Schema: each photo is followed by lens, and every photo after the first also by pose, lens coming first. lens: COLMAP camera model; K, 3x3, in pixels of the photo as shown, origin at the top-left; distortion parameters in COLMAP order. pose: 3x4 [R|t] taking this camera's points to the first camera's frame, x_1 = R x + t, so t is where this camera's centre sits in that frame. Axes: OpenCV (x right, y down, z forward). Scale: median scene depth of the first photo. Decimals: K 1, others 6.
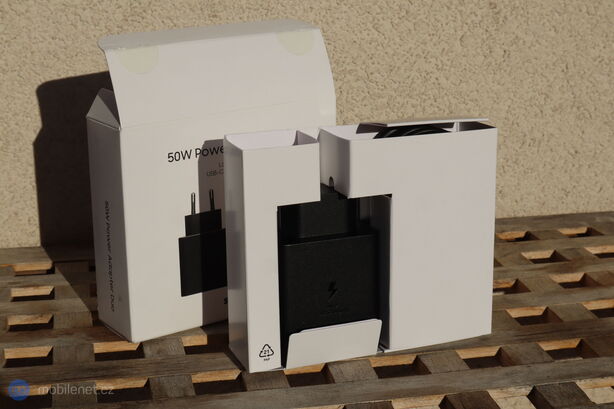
lens RADIAL K [[1164.2, 0, 307.1], [0, 1164.2, 204.7], [0, 0, 1]] dist [-0.067256, 0.000000]
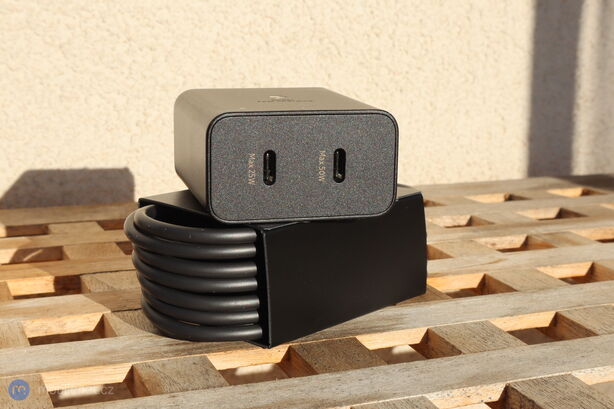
lens RADIAL K [[1069.6, 0, 306.9], [0, 1069.6, 204.4], [0, 0, 1]] dist [0.016964, 0.000000]
pose [[0.989441, -0.021515, 0.143331, 0.133107], [0.034169, 0.995673, -0.086413, 0.071513], [-0.140852, 0.090398, 0.985895, 0.380341]]
